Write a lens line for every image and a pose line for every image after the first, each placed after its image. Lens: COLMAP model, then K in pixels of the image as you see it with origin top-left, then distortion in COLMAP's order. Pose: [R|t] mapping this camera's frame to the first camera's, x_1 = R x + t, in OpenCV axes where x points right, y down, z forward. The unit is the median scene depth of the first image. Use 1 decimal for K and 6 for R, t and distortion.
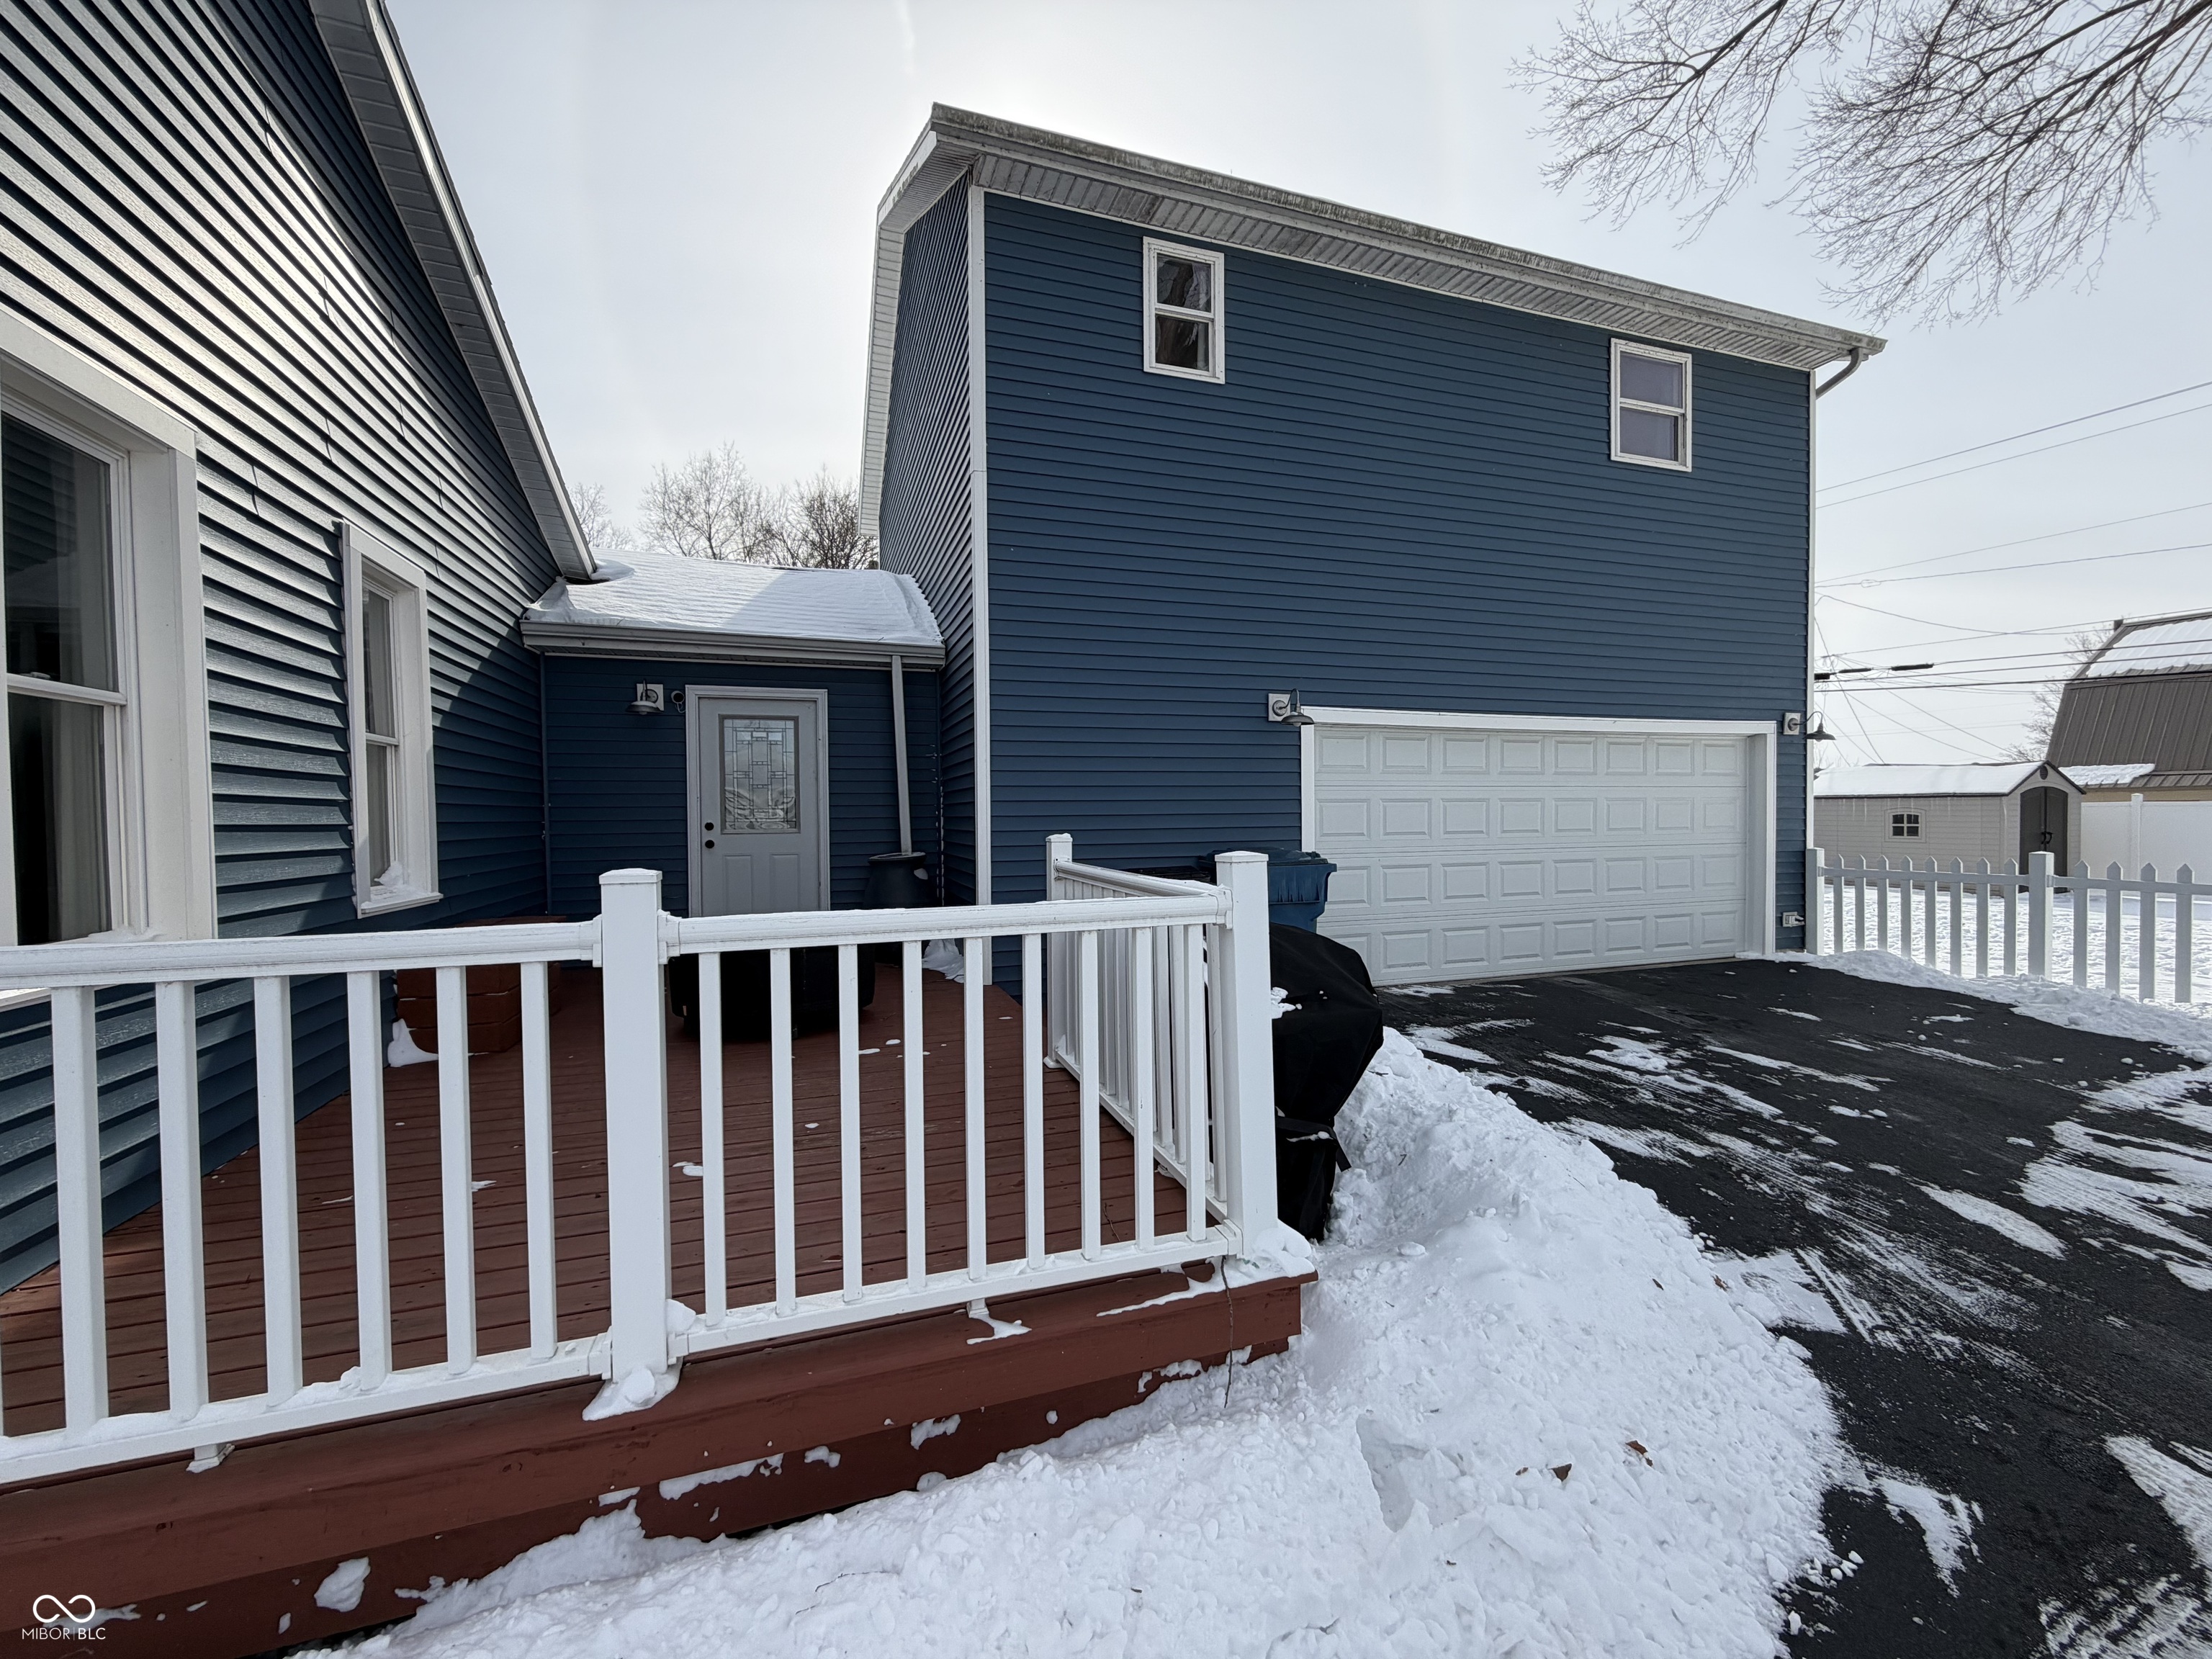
lens RADIAL K [[885.6, 0, 1104.5], [0, 885.6, 828.2], [0, 0, 1]] dist [-0.000301, -0.000065]
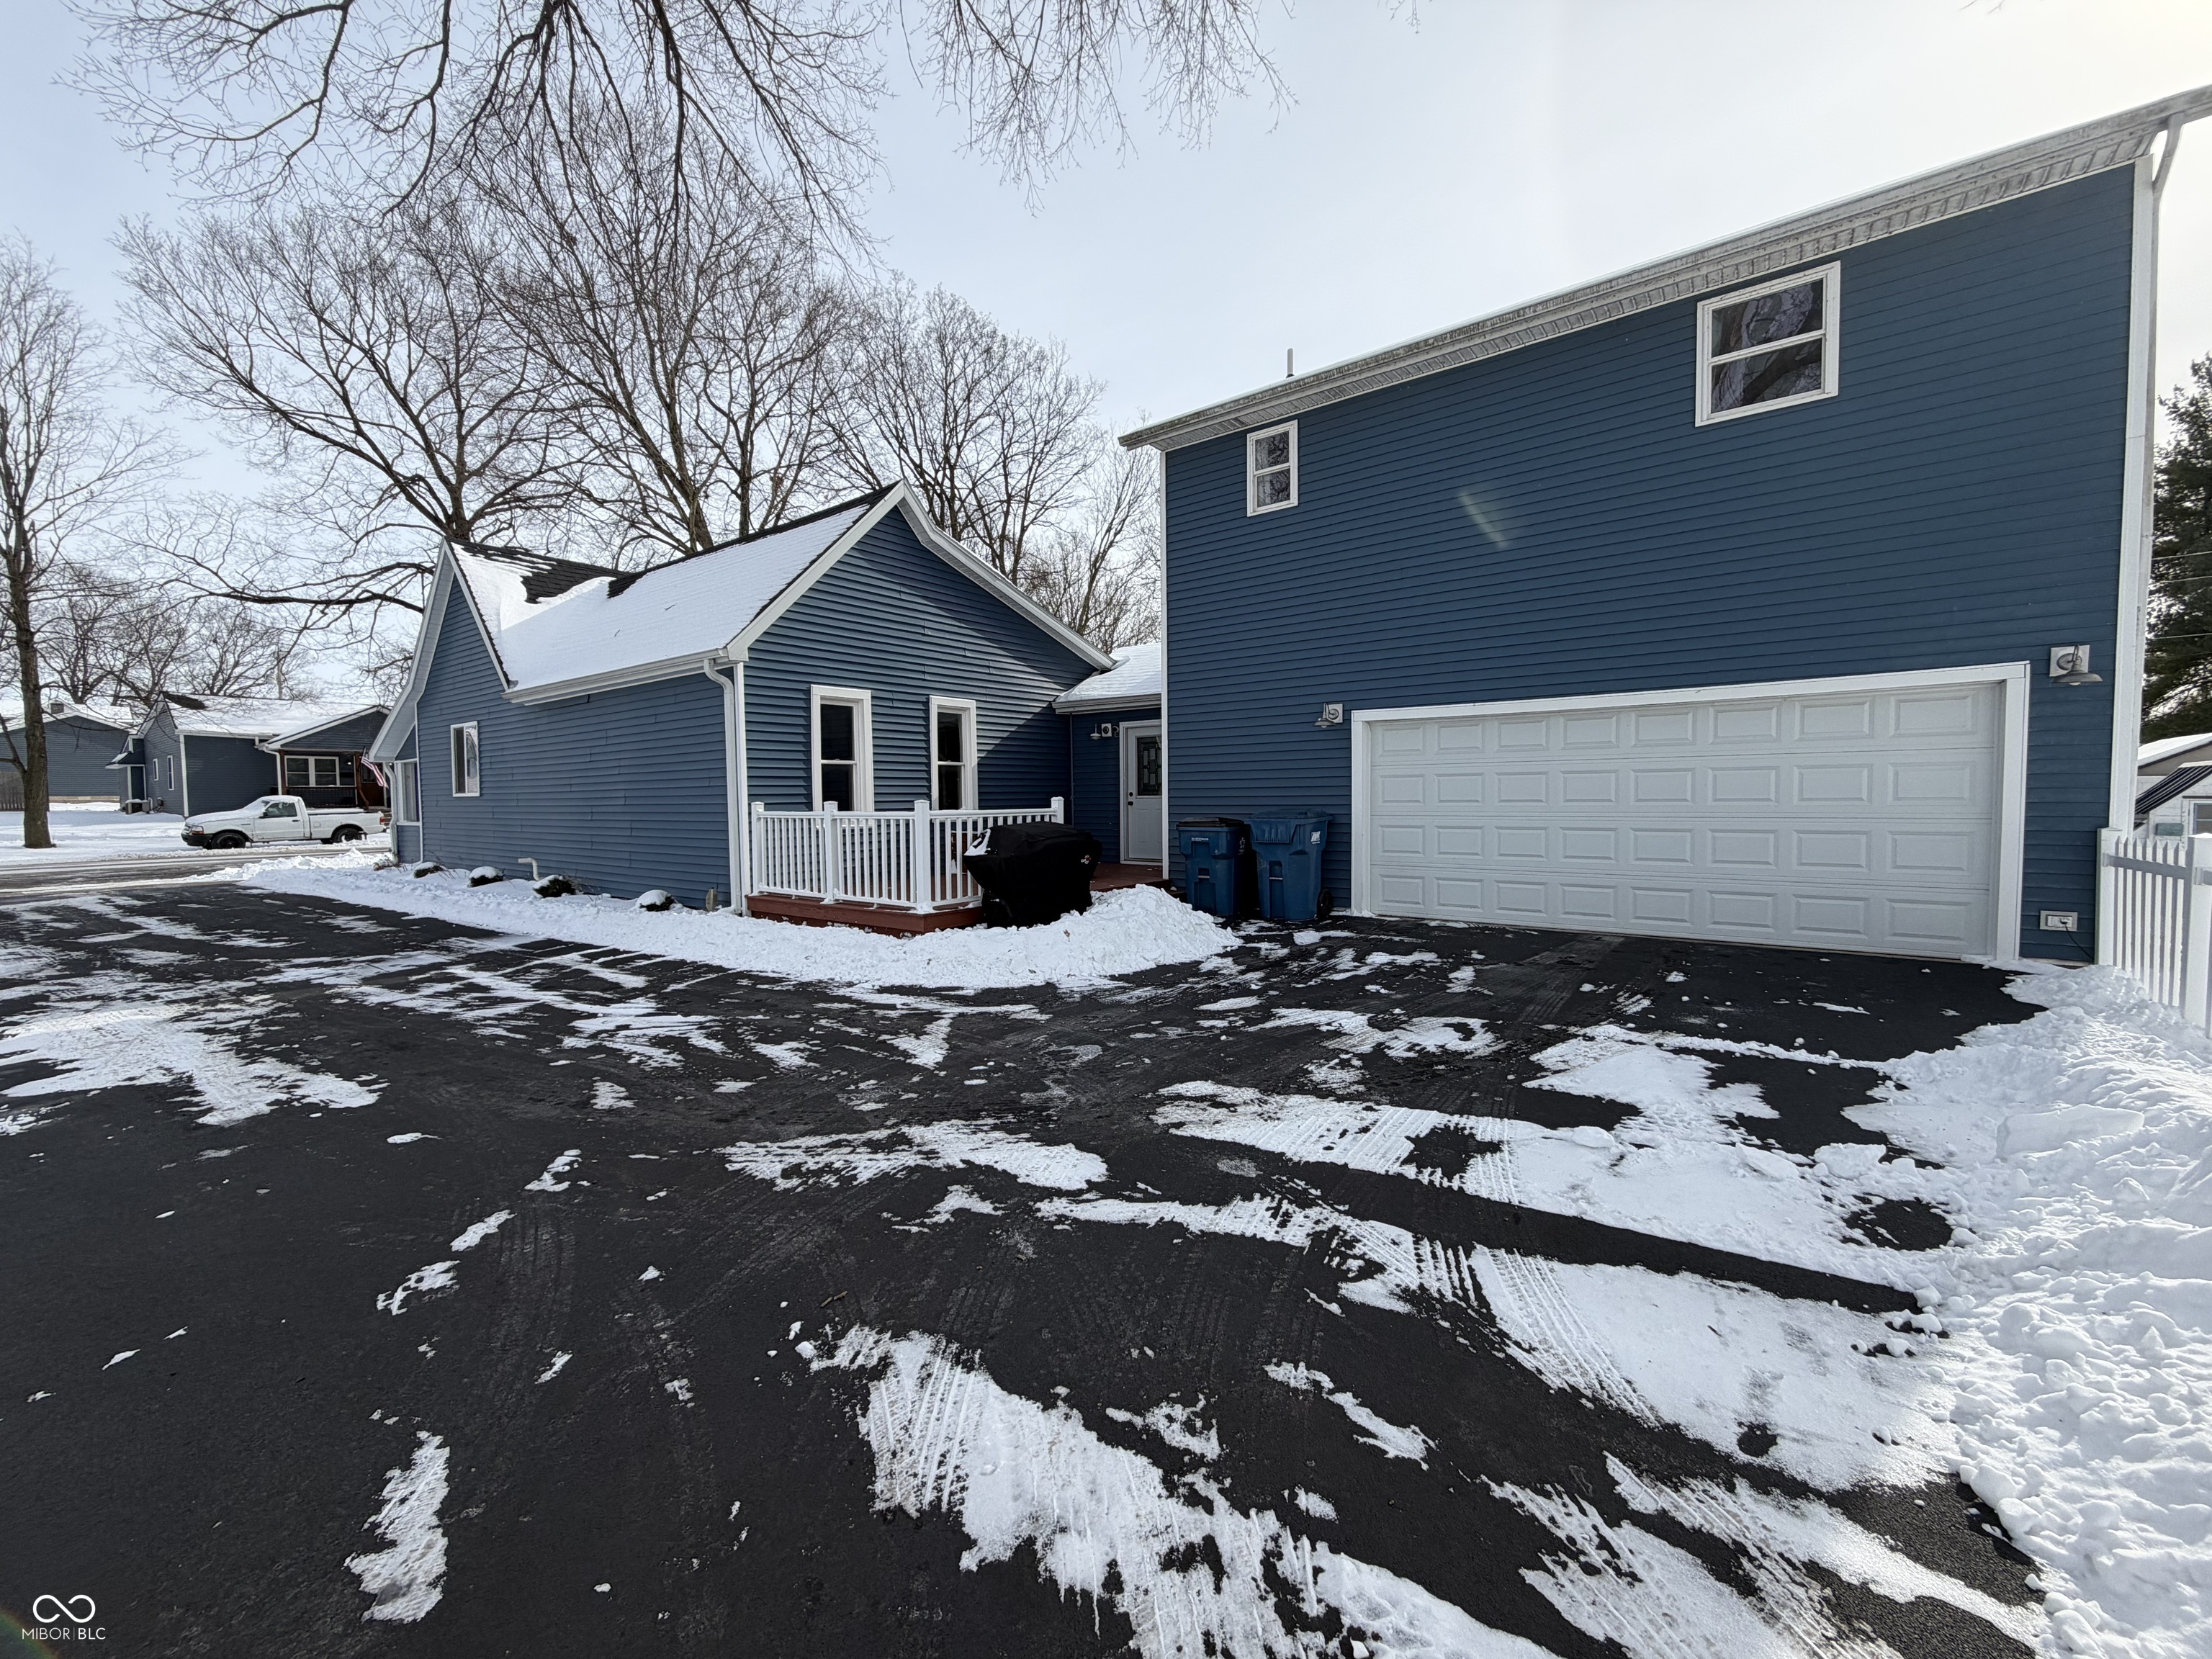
lens RADIAL K [[885.6, 0, 1112.0], [0, 885.6, 831.9], [0, 0, 1]] dist [-0.000301, -0.000065]
pose [[0.548630, 0.036940, -0.835249, 1.232438], [-0.008493, 0.999218, 0.038613, 0.005772], [0.836022, -0.014091, 0.548515, -0.114520]]
